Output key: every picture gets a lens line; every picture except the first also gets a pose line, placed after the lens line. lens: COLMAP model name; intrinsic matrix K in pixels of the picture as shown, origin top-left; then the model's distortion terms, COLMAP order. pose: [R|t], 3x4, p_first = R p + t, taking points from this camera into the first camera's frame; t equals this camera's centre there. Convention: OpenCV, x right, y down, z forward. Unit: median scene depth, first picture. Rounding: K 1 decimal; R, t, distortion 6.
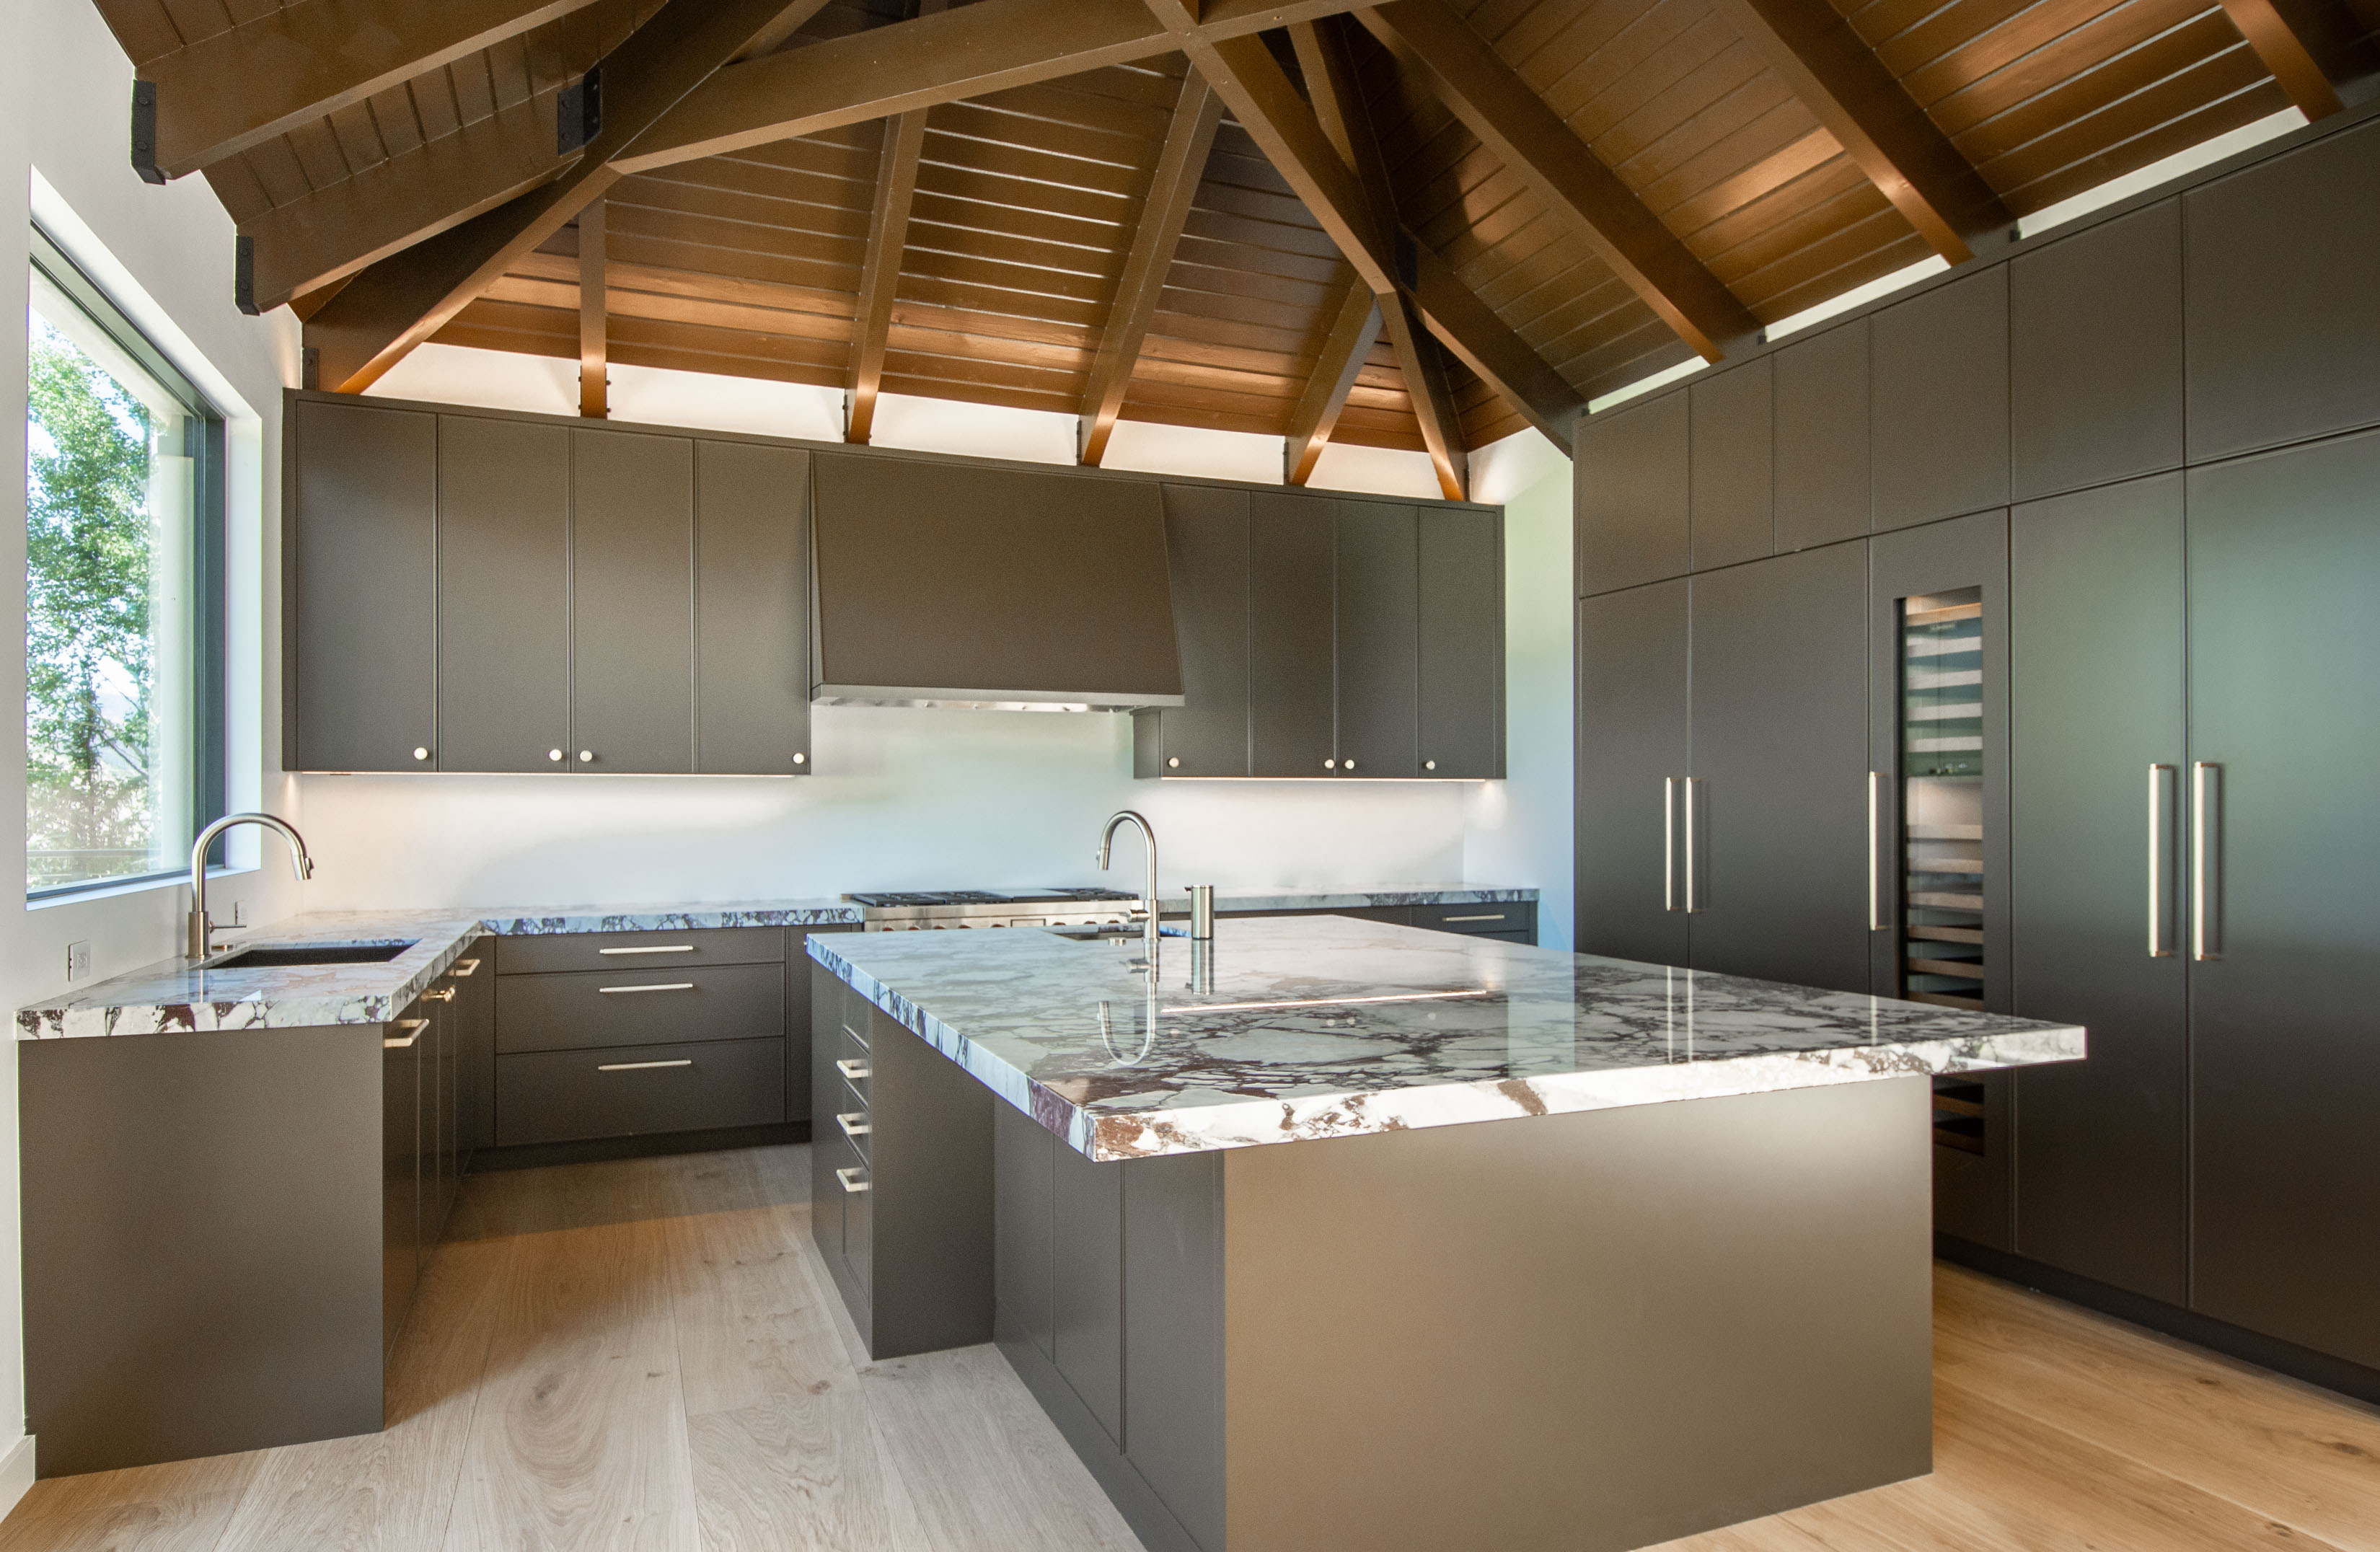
lens RADIAL K [[1421.2, 0, 1200.7], [0, 1421.2, 804.5], [0, 0, 1]] dist [0.004616, -0.001485]
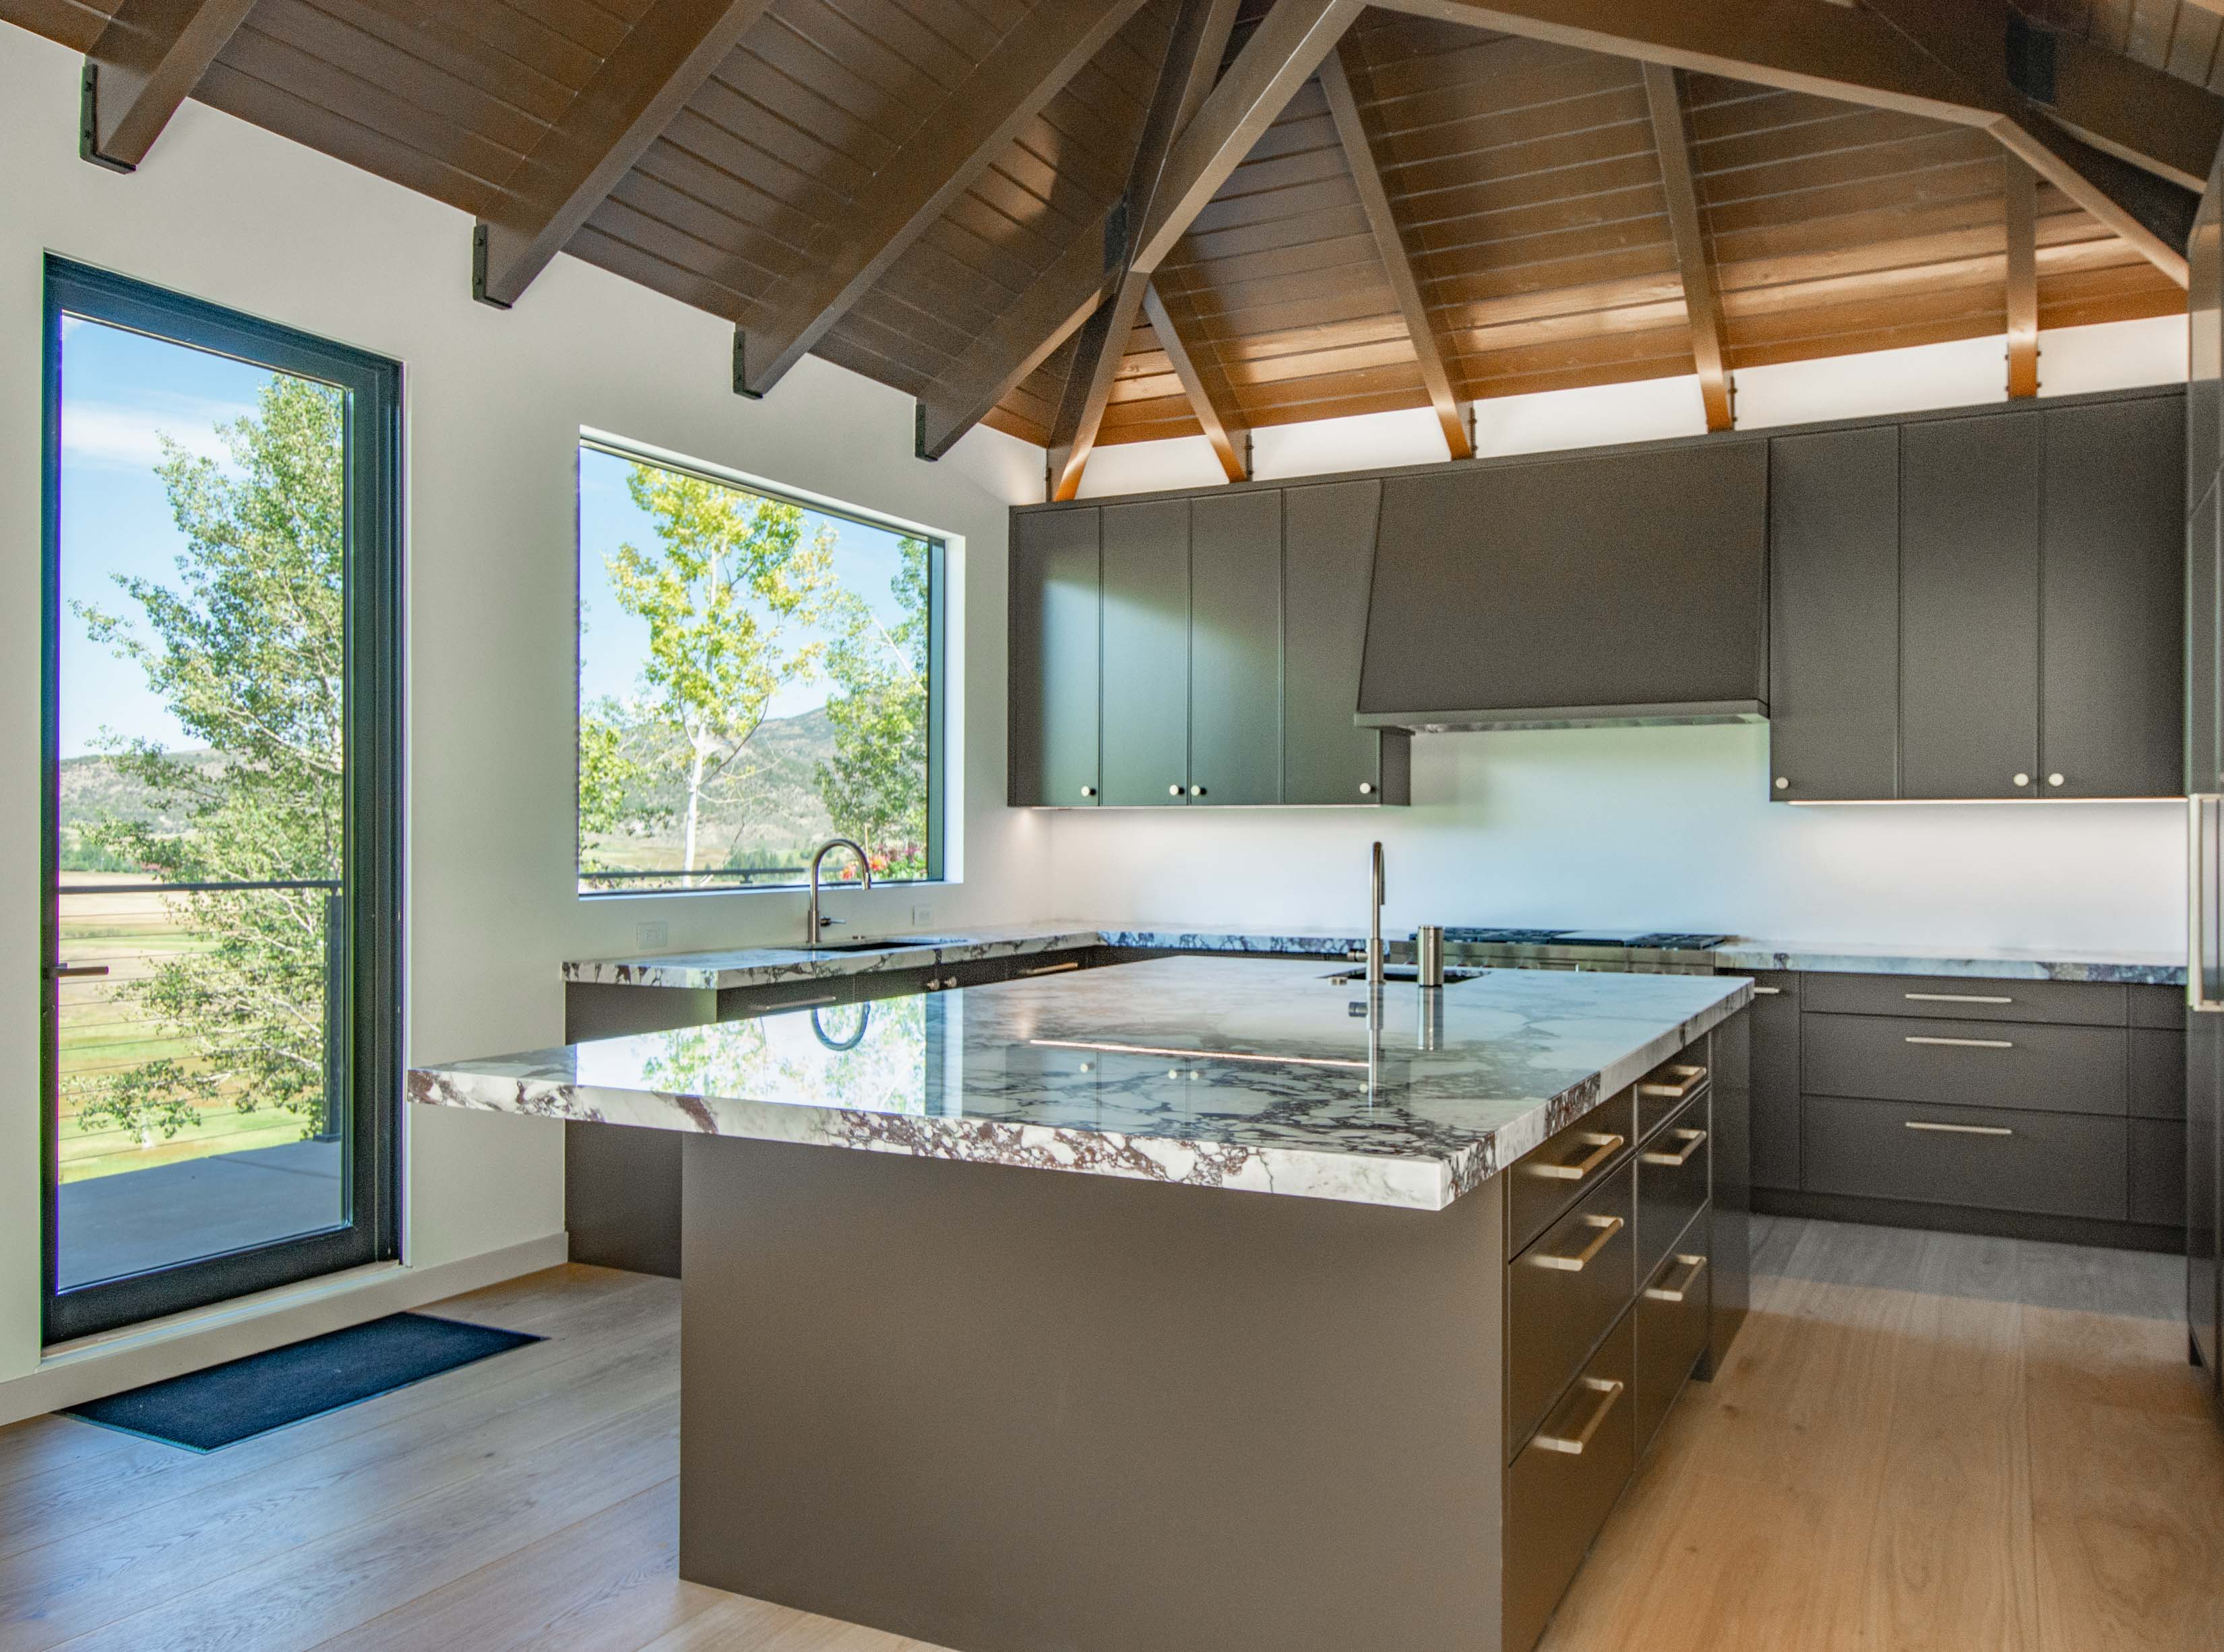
lens RADIAL K [[1579.2, 0, 1248.0], [0, 1579.2, 839.0], [0, 0, 1]] dist [0.004906, 0.001609]
pose [[0.668629, 0.003067, -0.743590, 0.540804], [-0.002340, 0.999995, 0.002021, 0.001445], [0.743592, 0.000389, 0.668633, 0.212928]]
